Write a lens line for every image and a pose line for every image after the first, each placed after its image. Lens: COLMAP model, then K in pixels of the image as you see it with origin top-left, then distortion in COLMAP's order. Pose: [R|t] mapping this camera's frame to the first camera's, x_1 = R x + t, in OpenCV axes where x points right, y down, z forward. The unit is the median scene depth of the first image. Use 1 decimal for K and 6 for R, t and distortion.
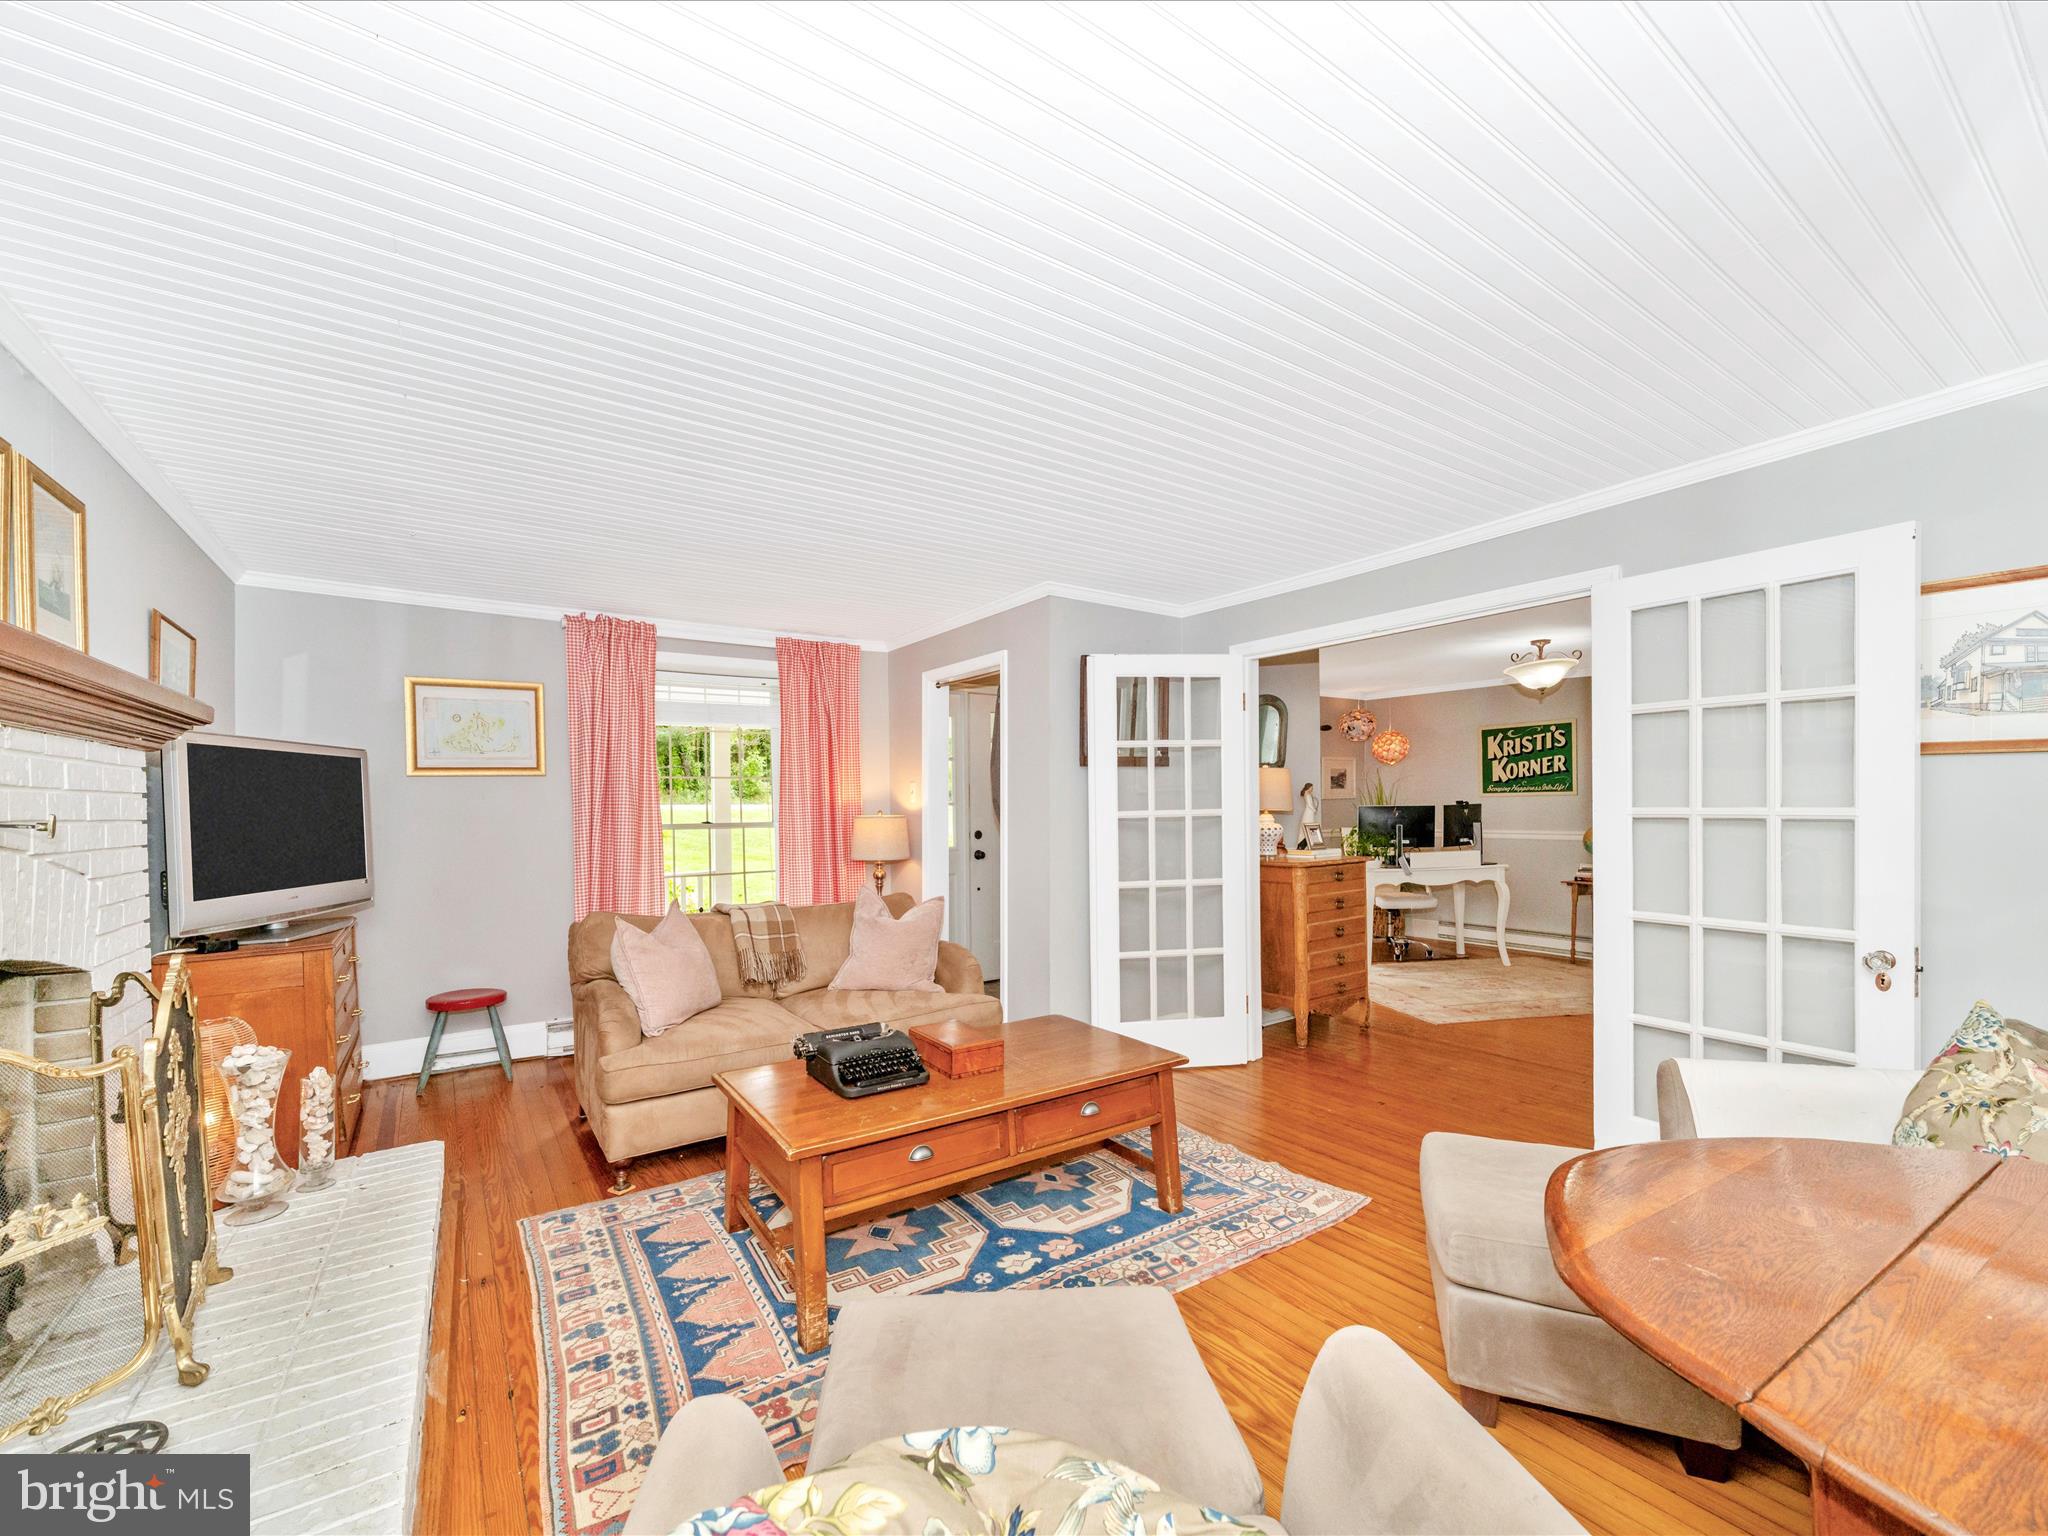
lens RADIAL K [[806.8, 0, 1021.4], [0, 806.8, 811.3], [0, 0, 1]] dist [0.003345, 0.000117]
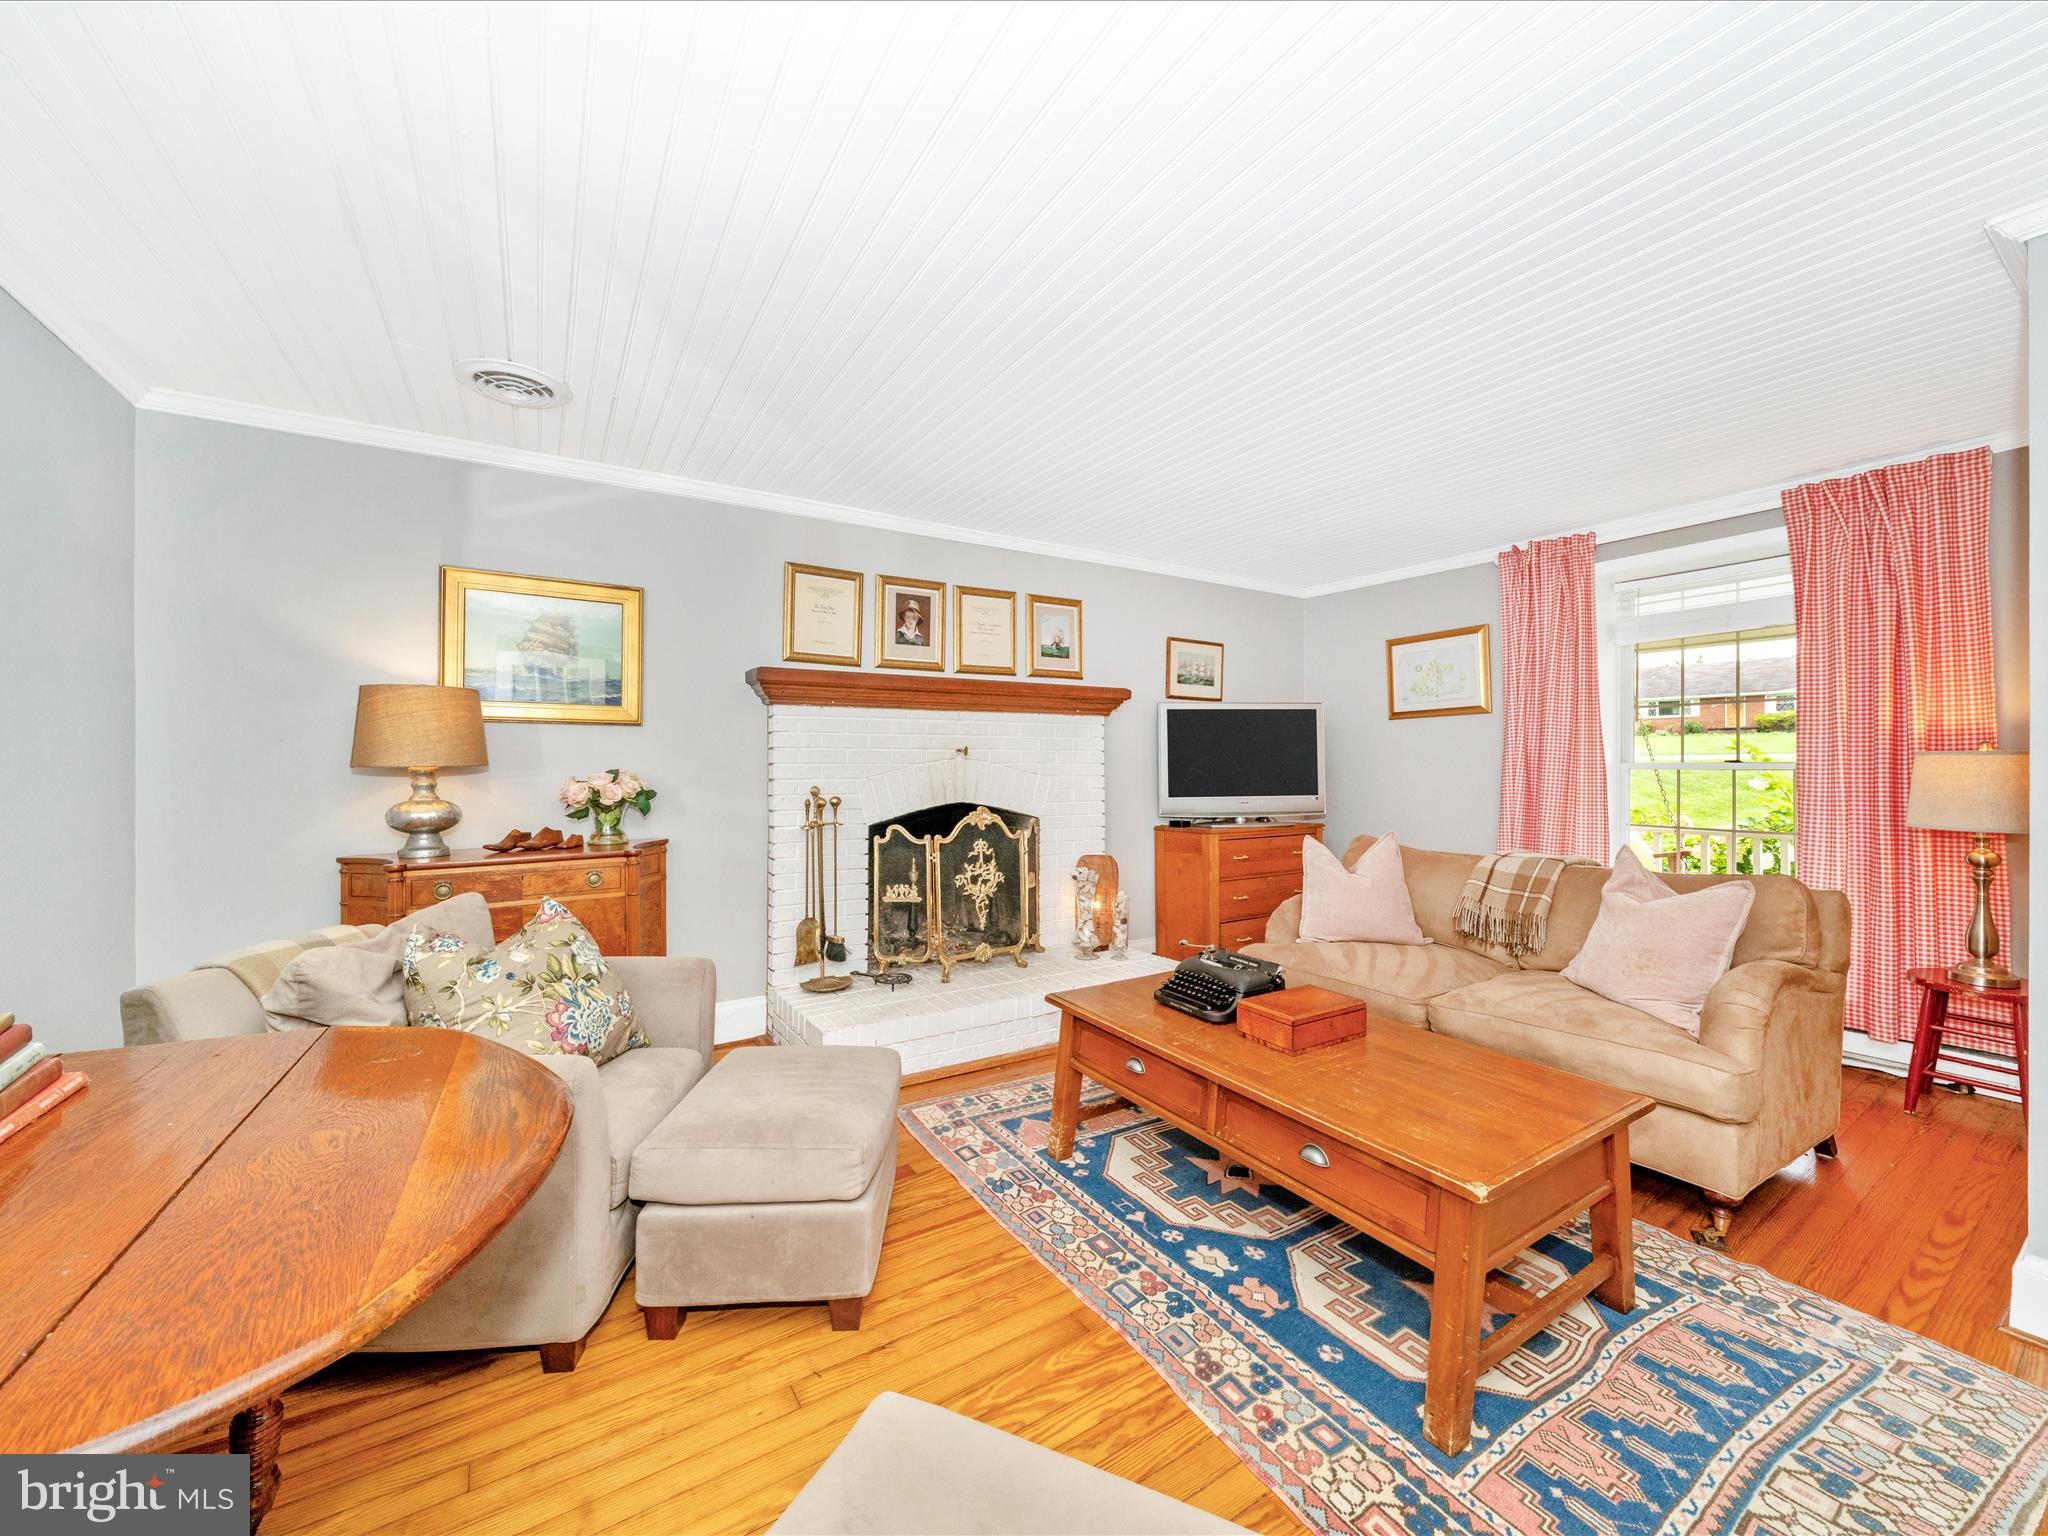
lens RADIAL K [[806.8, 0, 1041.4], [0, 806.8, 756.9], [0, 0, 1]] dist [0.003345, 0.000117]
pose [[-0.016993, 0.005169, -0.999842, 0.808618], [-0.000597, 0.999986, 0.005180, 0.013104], [0.999855, 0.000685, -0.016989, 0.779666]]
